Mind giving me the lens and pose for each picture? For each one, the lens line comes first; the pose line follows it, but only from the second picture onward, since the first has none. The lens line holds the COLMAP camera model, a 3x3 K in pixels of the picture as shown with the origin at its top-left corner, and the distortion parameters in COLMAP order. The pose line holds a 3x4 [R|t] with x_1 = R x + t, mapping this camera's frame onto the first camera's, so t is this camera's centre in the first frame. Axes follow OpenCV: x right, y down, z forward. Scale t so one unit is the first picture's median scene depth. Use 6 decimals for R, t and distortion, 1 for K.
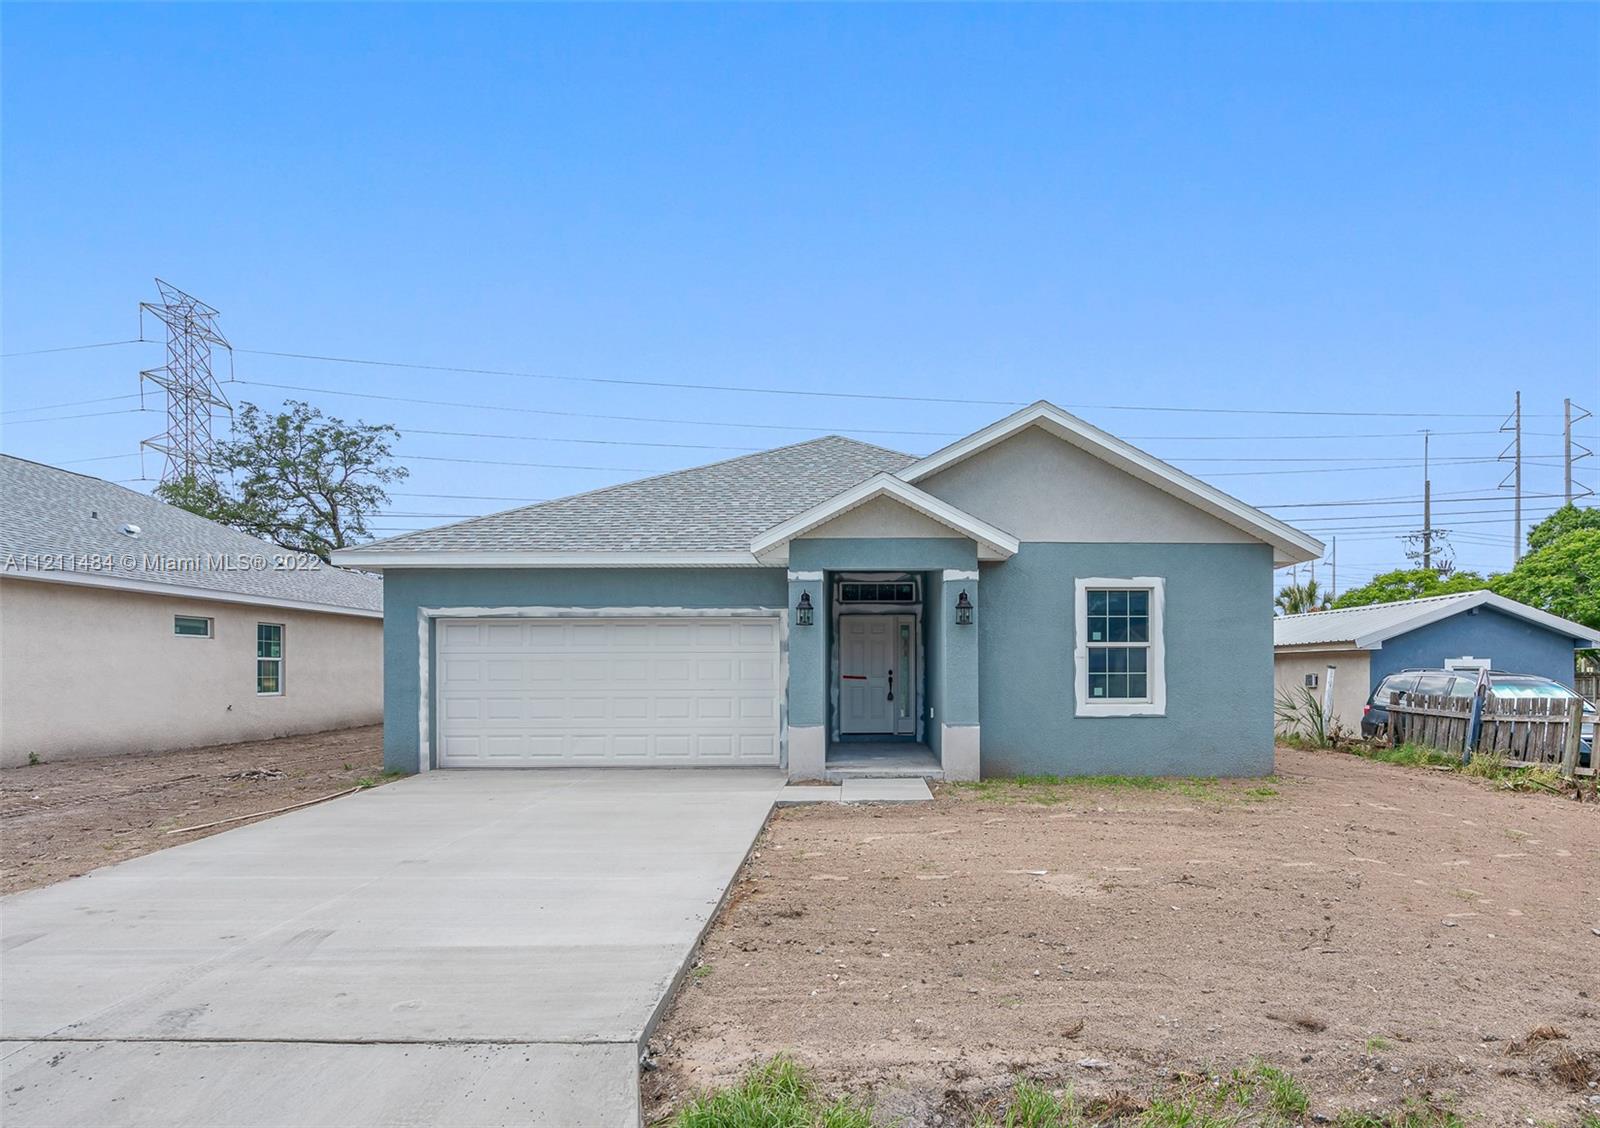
lens RADIAL K [[846.1, 0, 854.3], [0, 846.1, 629.8], [0, 0, 1]] dist [0.001028, 0.000635]
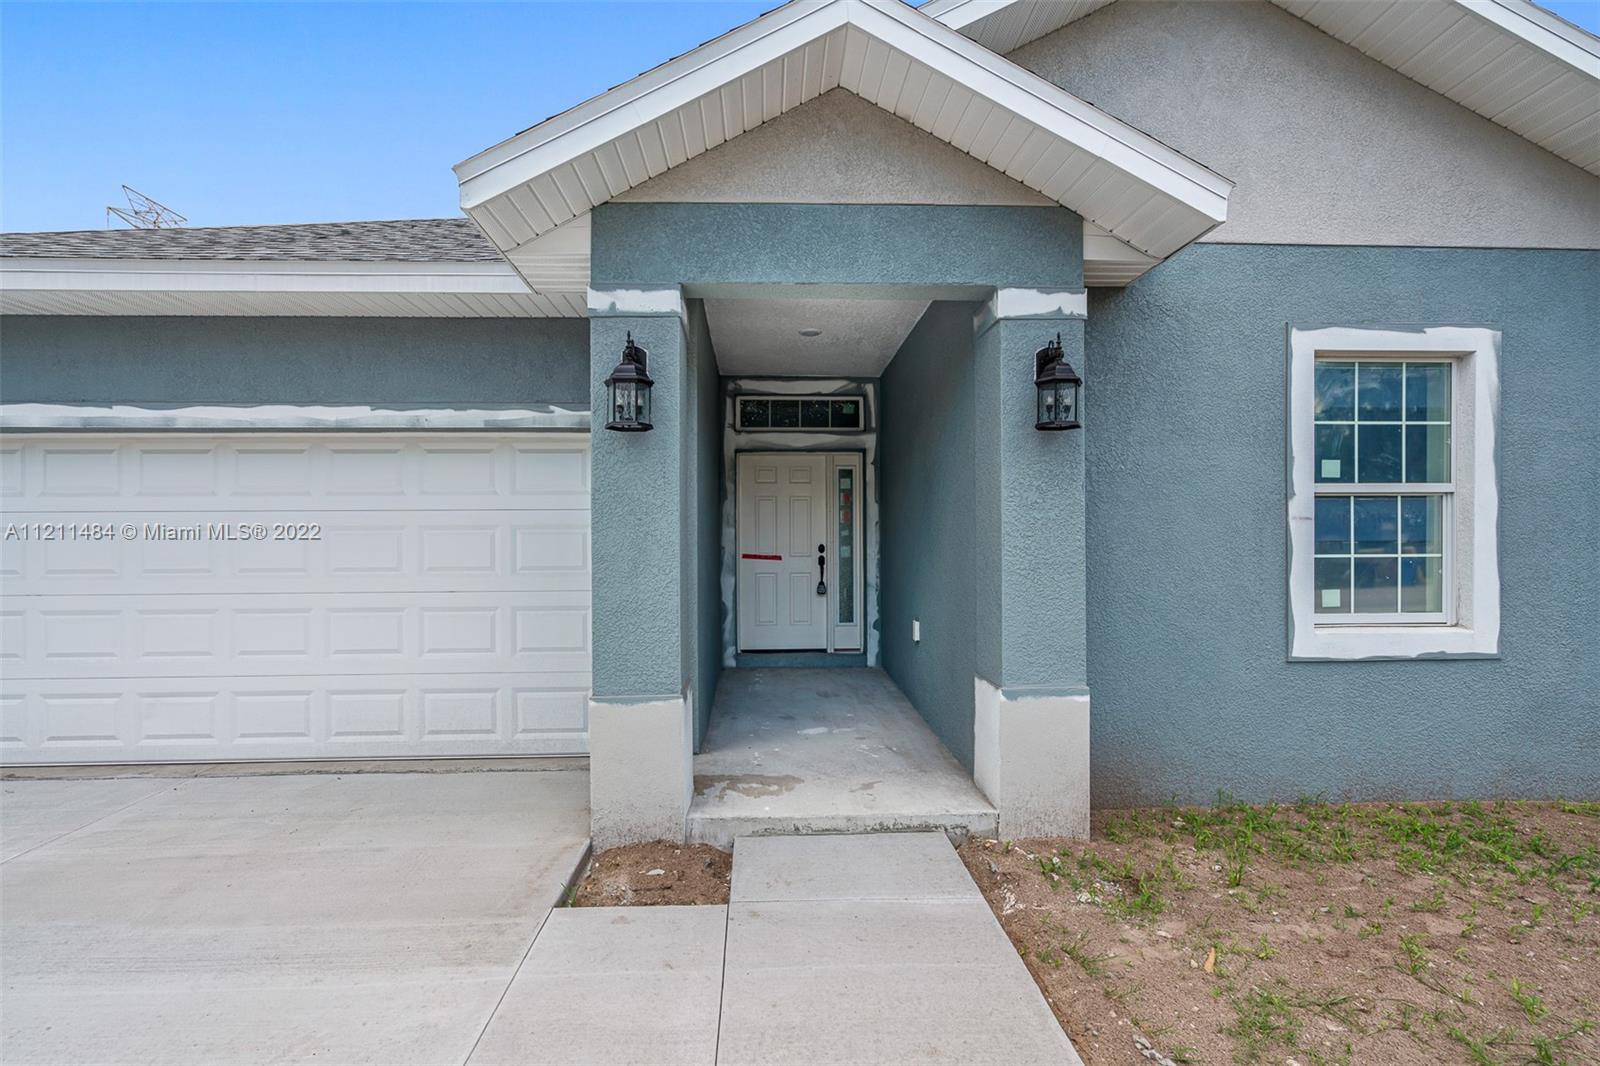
lens RADIAL K [[738.2, 0, 794.7], [0, 738.2, 541.7], [0, 0, 1]] dist [-0.000697, 0.000512]
pose [[0.998791, -0.002471, 0.049105, -0.002674], [-0.000017, 0.998719, 0.050608, 0.025401], [-0.049167, -0.050547, 0.997511, 0.639369]]
